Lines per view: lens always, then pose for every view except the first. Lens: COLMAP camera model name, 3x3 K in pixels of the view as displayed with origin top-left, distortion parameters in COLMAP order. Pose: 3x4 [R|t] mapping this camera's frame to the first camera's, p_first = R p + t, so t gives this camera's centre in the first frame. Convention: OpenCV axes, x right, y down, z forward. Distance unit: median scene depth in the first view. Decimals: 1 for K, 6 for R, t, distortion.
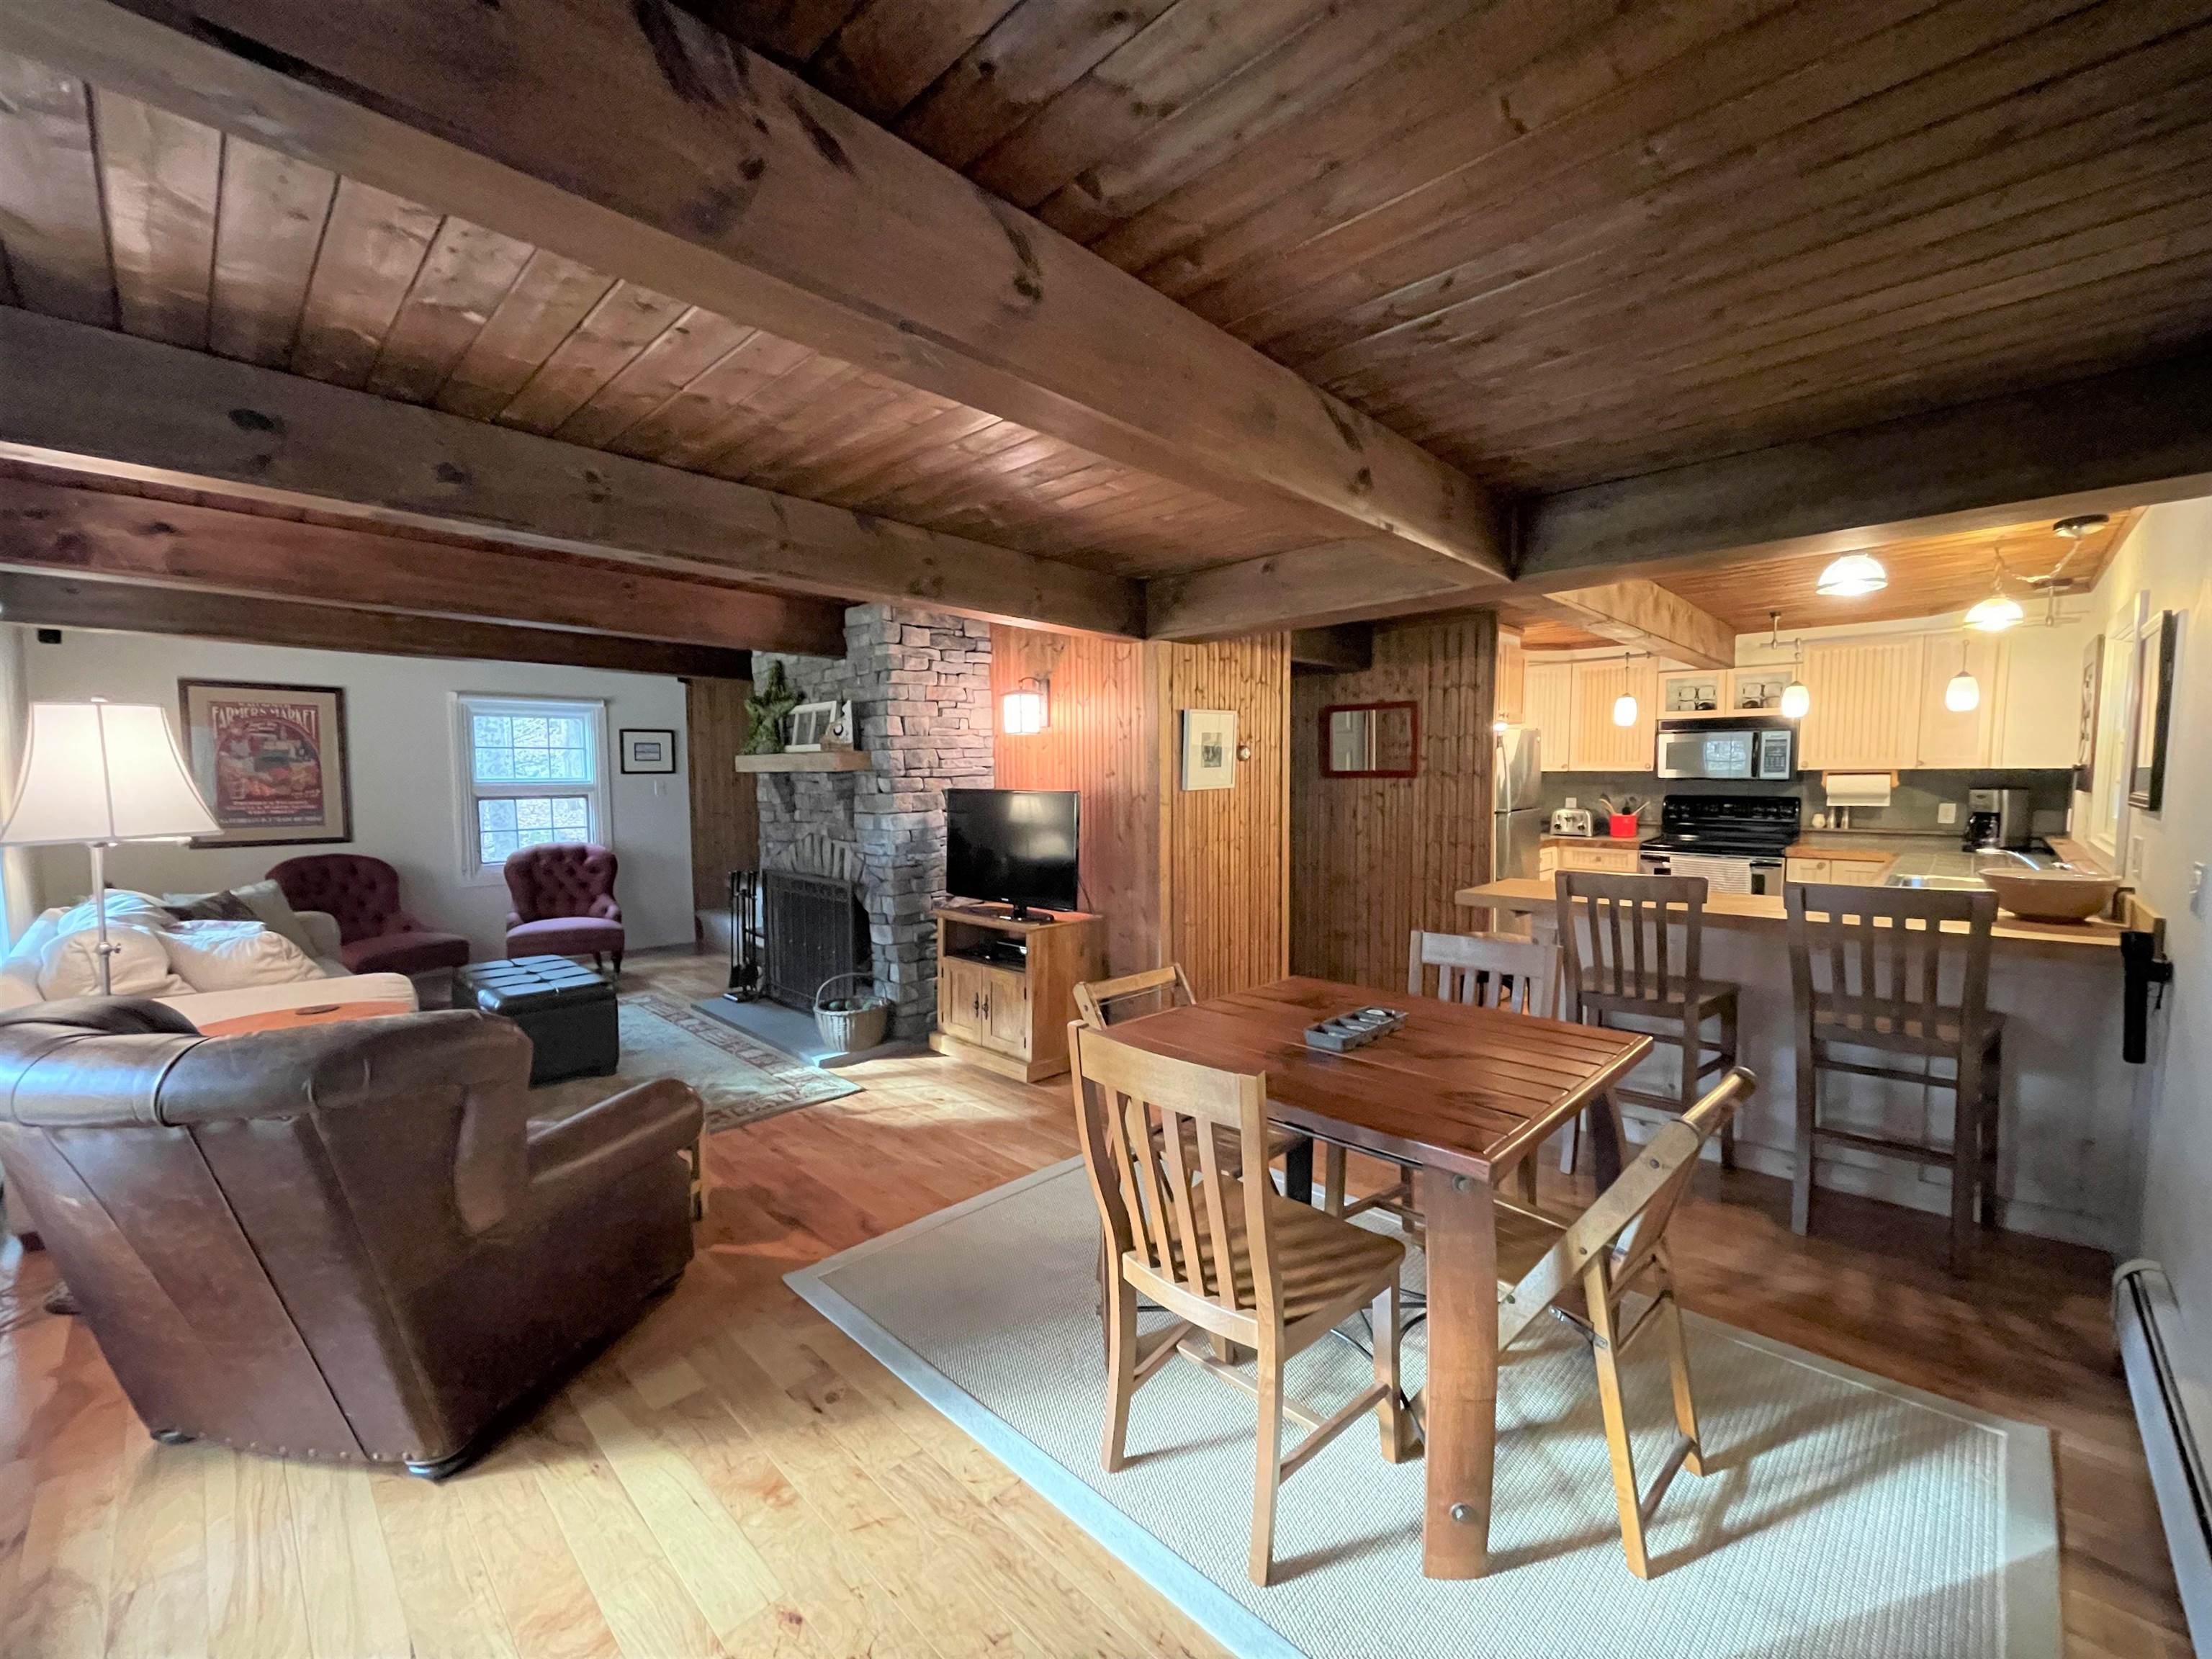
lens RADIAL K [[900.0, 0, 1107.6], [0, 900.0, 835.4], [0, 0, 1]] dist [0.008348, 0.000411]
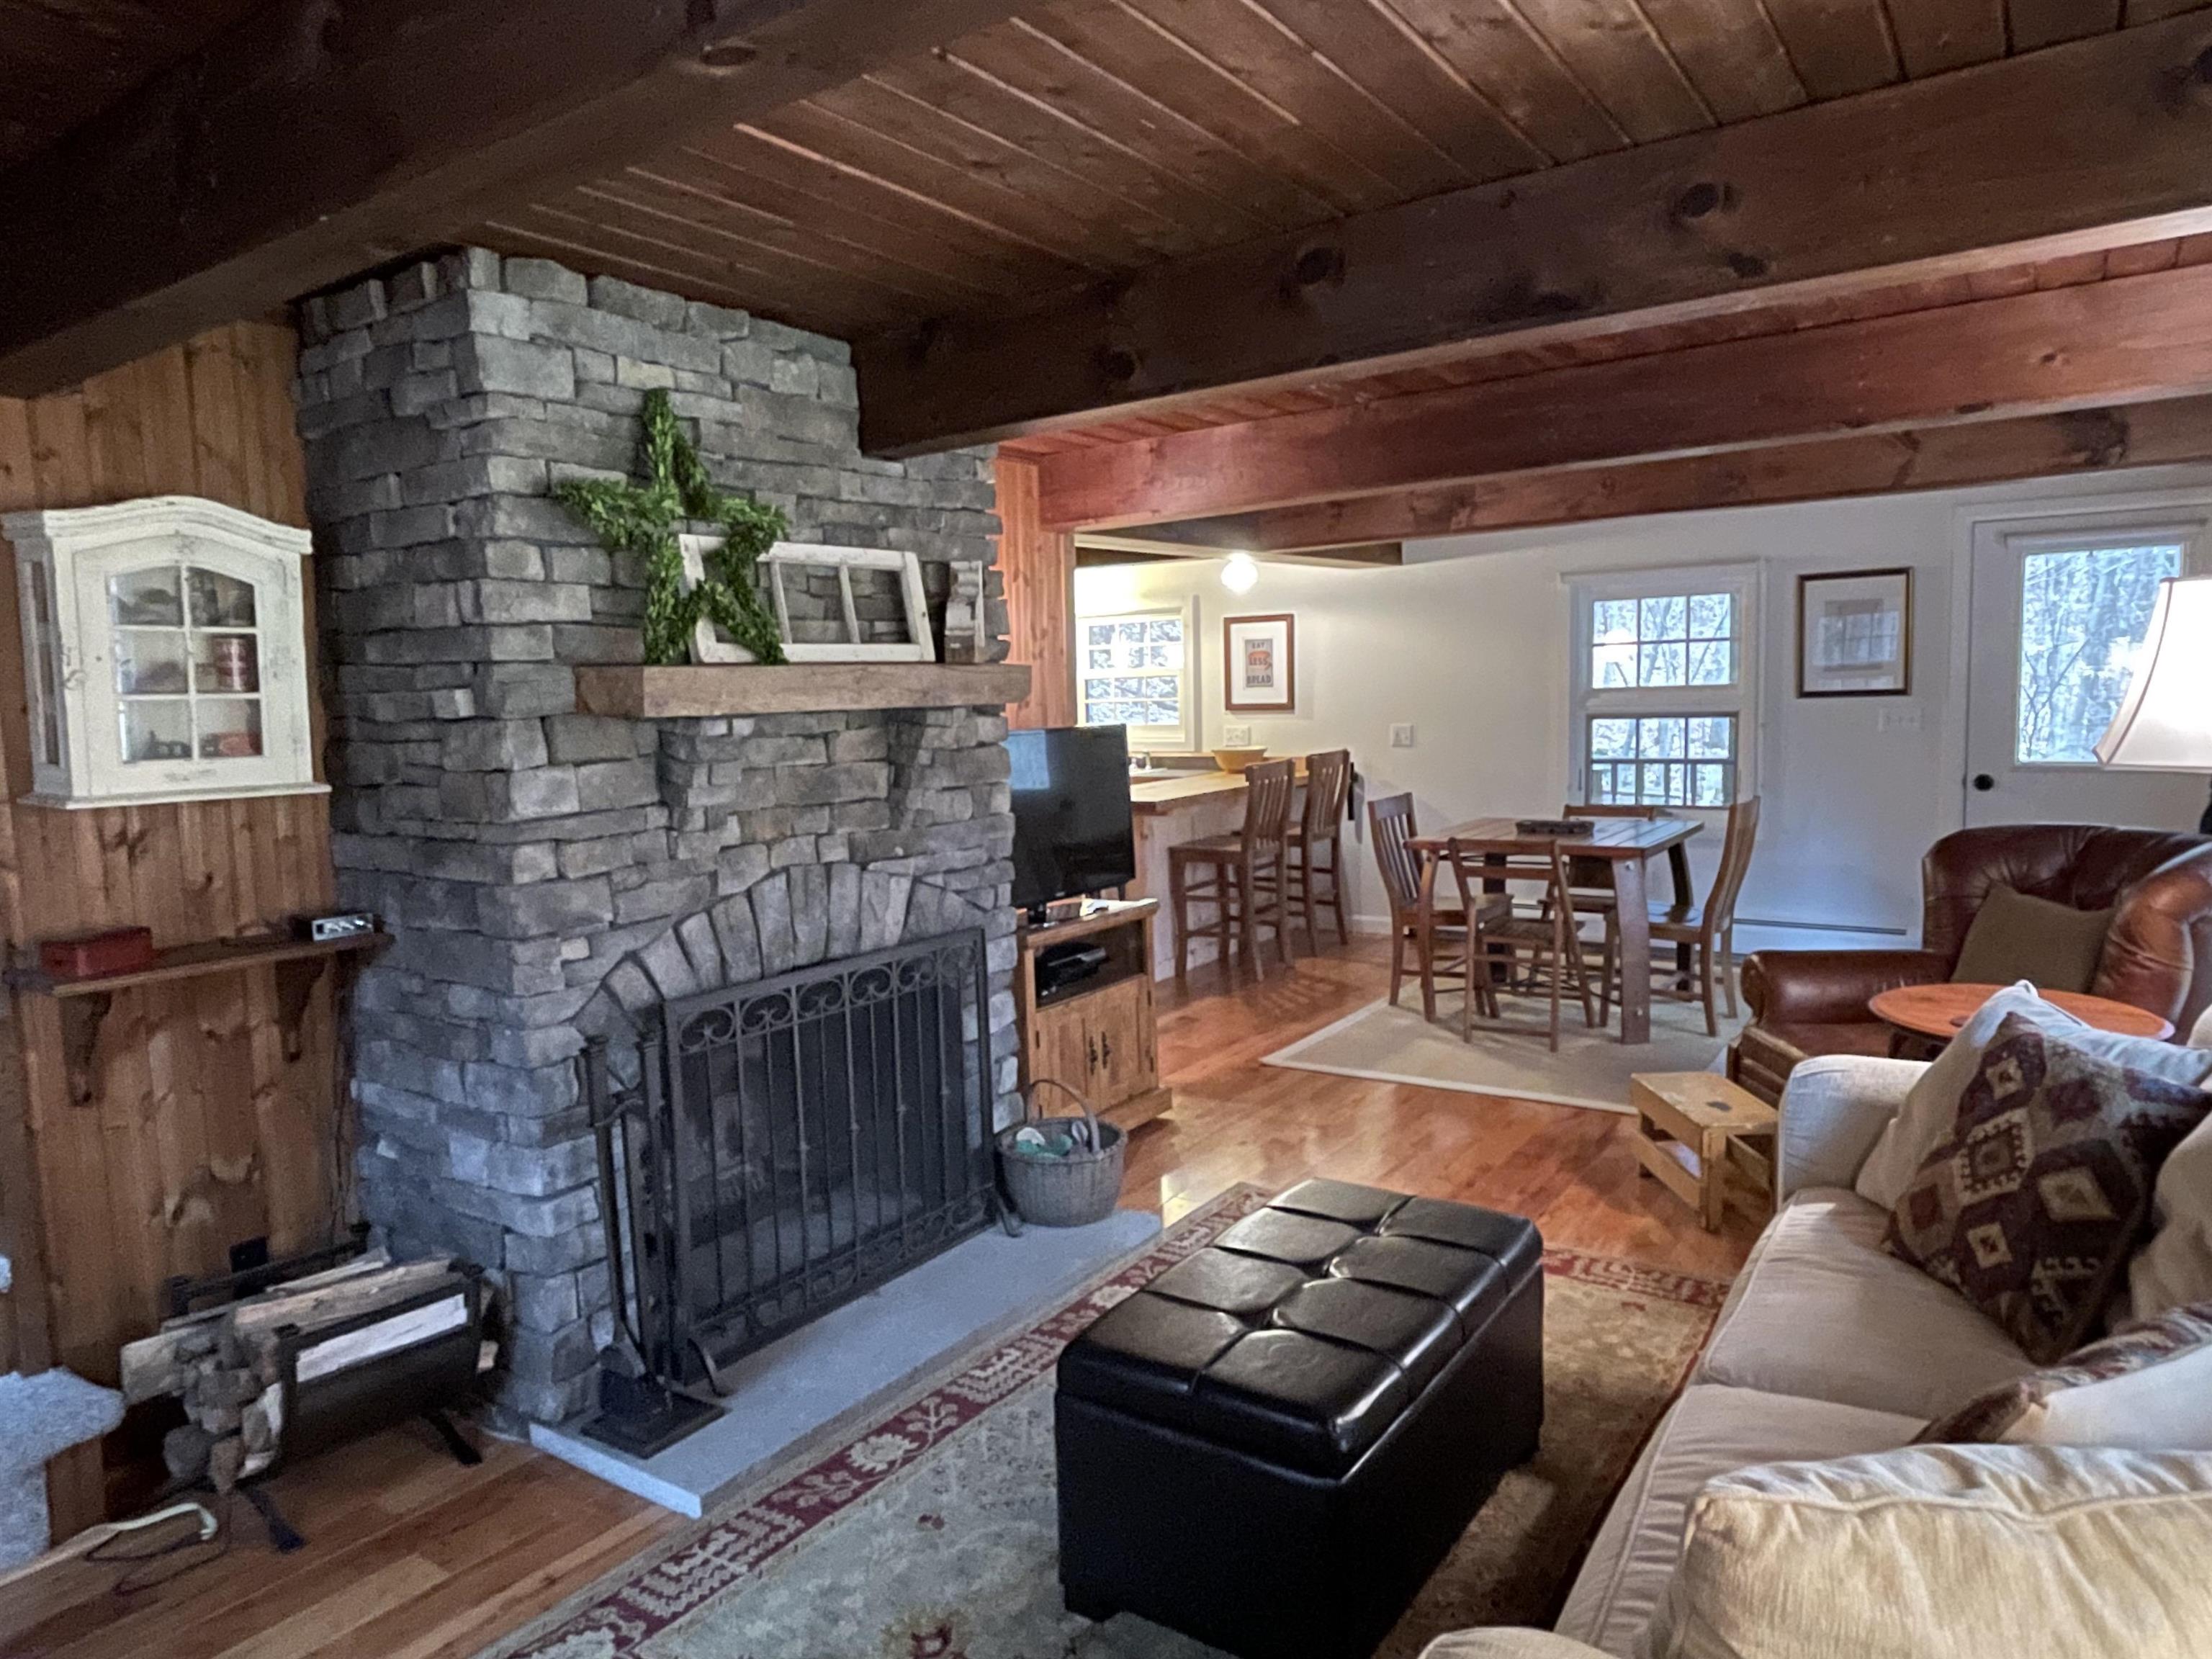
lens RADIAL K [[1402.4, 0, 1094.5], [0, 1402.4, 824.9], [0, 0, 1]] dist [-0.003915, -0.002771]
pose [[-0.168388, -0.084974, 0.982051, -0.880118], [0.099502, 0.989723, 0.102699, -0.064784], [-0.980686, 0.115009, -0.158202, 0.882808]]
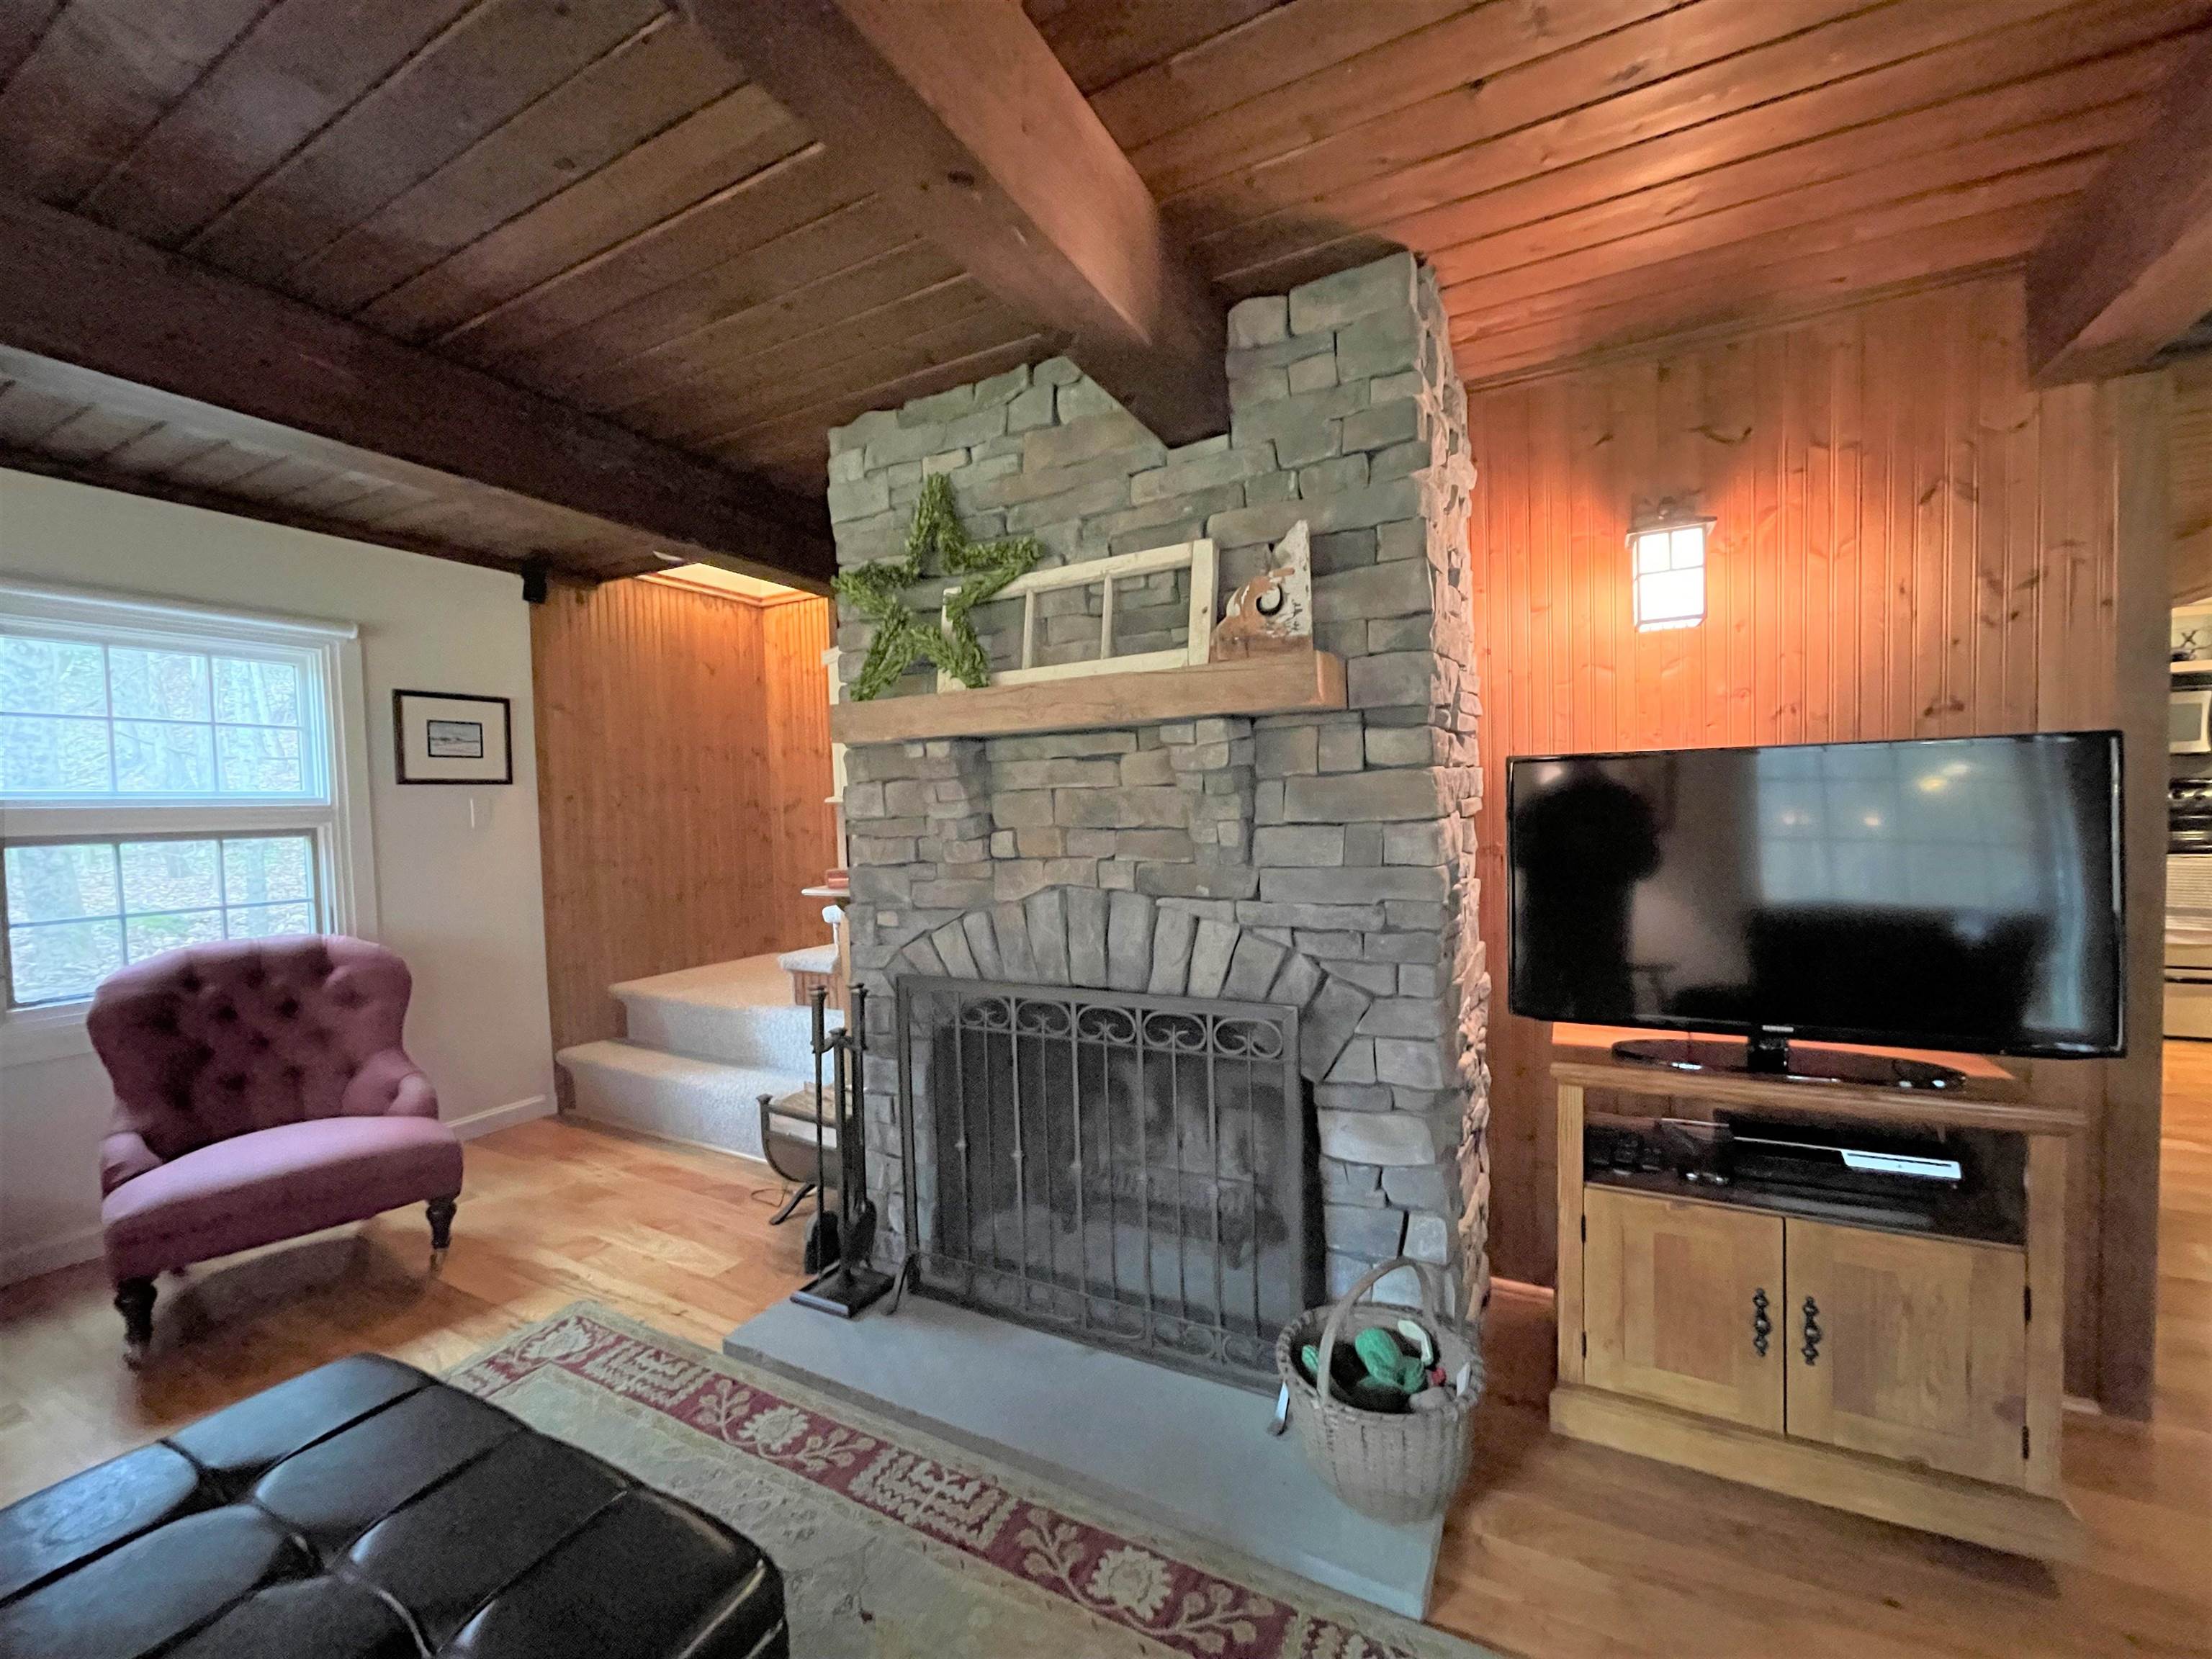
lens RADIAL K [[900.0, 0, 1096.9], [0, 900.0, 835.4], [0, 0, 1]] dist [0.008348, 0.000411]
pose [[0.961219, -0.034046, 0.273676, -0.390235], [0.046203, 0.998205, -0.038096, -0.007680], [-0.271887, 0.049264, 0.961067, 0.549457]]
